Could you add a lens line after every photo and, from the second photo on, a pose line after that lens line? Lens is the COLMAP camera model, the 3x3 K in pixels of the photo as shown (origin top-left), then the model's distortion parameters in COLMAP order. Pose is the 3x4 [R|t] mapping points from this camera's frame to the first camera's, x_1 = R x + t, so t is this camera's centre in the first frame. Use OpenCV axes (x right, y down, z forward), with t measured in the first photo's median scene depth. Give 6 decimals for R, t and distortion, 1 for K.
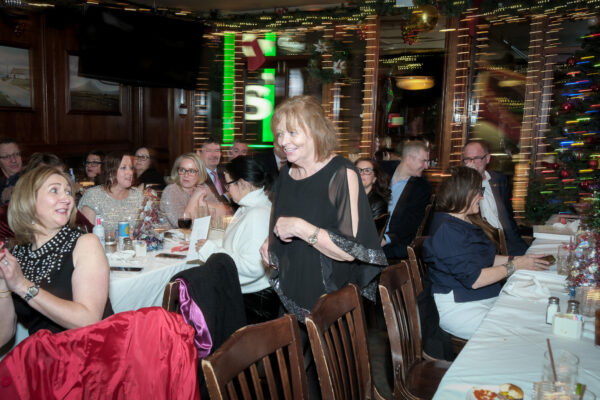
lens RADIAL K [[603.7, 0, 303.4], [0, 603.7, 197.8], [0, 0, 1]] dist [0.057875, 0.000000]
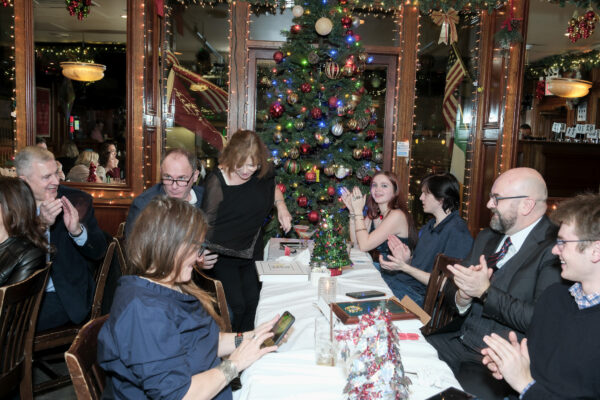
lens RADIAL K [[603.7, 0, 303.0], [0, 603.7, 196.5], [0, 0, 1]] dist [0.057875, 0.000000]
pose [[0.880076, -0.044733, 0.472720, 0.056513], [0.048674, 0.998807, 0.003898, -0.027960], [-0.472331, 0.019579, 0.881204, 0.226929]]
